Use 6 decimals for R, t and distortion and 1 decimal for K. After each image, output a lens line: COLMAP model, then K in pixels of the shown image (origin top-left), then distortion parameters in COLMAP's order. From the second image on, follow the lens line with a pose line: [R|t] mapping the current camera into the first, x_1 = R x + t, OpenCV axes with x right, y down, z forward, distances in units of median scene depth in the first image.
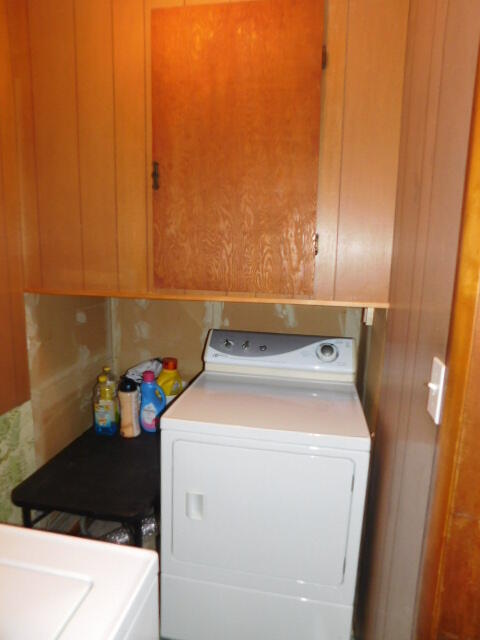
lens RADIAL K [[421.8, 0, 238.4], [0, 421.8, 315.8], [0, 0, 1]] dist [-0.051505, 0.025124]
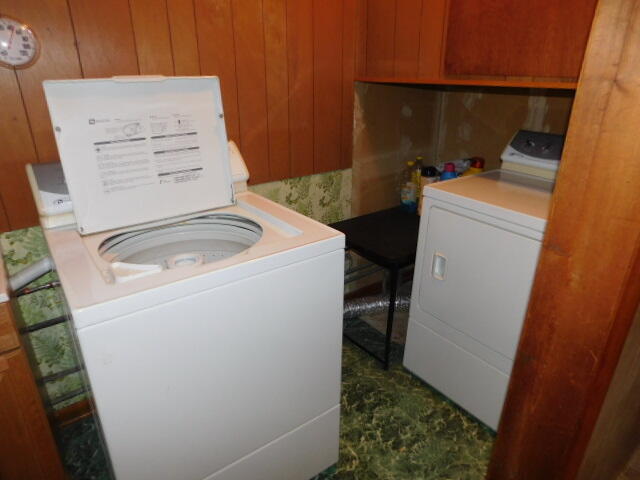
lens RADIAL K [[421.8, 0, 324.3], [0, 421.8, 240.6], [0, 0, 1]] dist [-0.051505, 0.025124]
pose [[0.748820, 0.234137, -0.620039, 0.311098], [-0.100227, 0.964767, 0.243268, 0.107636], [0.655152, -0.120019, 0.745903, -0.072740]]
